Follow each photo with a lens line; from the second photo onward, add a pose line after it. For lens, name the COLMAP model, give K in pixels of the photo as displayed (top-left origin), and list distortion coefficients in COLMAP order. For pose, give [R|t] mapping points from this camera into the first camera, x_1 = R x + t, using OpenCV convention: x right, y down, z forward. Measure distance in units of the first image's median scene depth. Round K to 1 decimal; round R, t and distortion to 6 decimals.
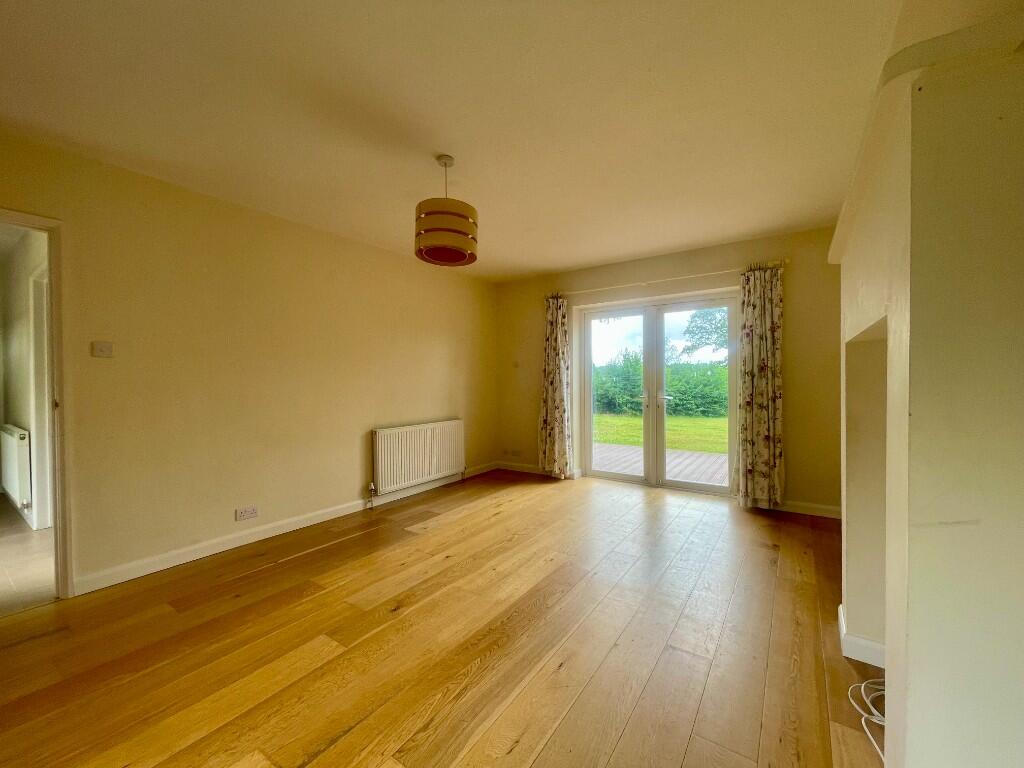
lens RADIAL K [[413.9, 0, 514.2], [0, 413.9, 384.9], [0, 0, 1]] dist [0.002855, -0.000863]
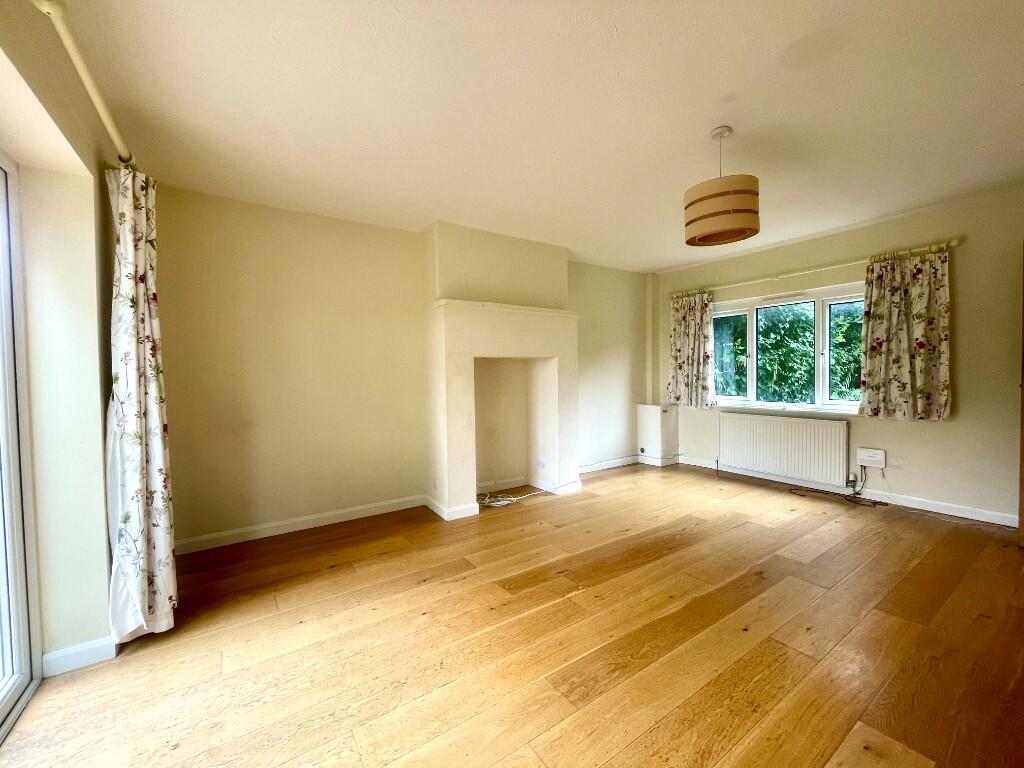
lens RADIAL K [[413.9, 0, 513.6], [0, 413.9, 380.6], [0, 0, 1]] dist [0.002855, -0.000863]
pose [[-0.932906, 0.010311, 0.359971, -0.040080], [0.024137, 0.999133, 0.033935, -0.023598], [-0.359309, 0.040347, -0.932346, 1.330145]]
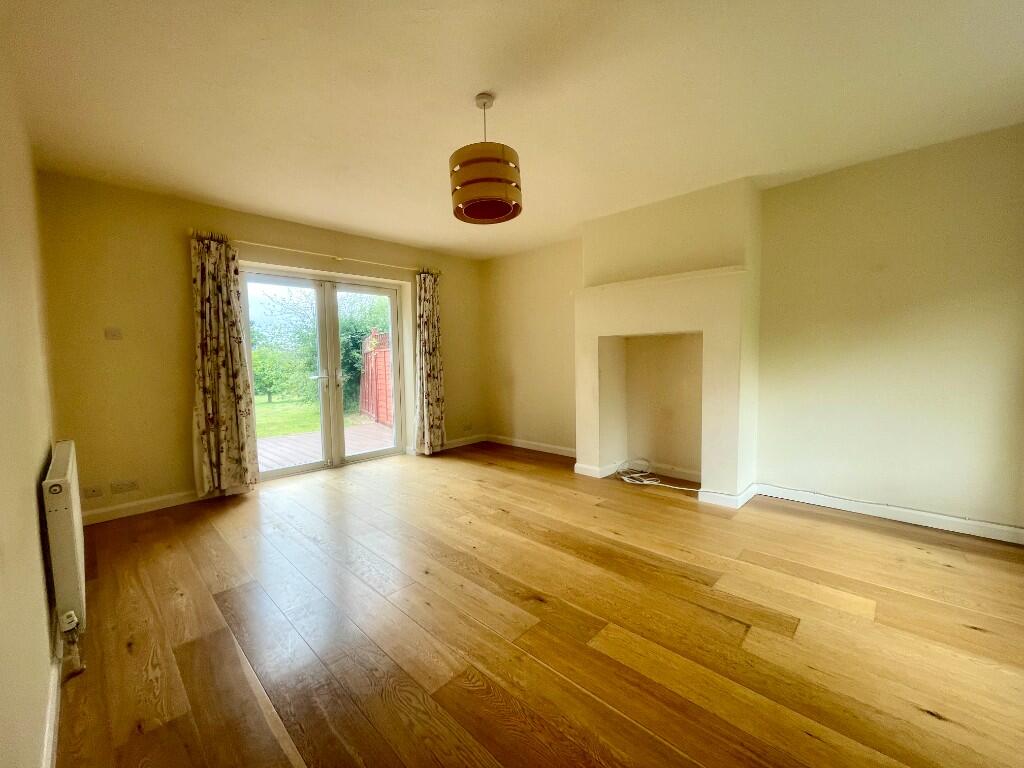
lens RADIAL K [[413.9, 0, 512.9], [0, 413.9, 382.6], [0, 0, 1]] dist [0.002855, -0.000863]
pose [[0.160229, -0.057055, 0.985430, -0.685253], [0.029395, 0.998161, 0.053012, 0.005654], [-0.986642, 0.020473, 0.161611, 0.526206]]
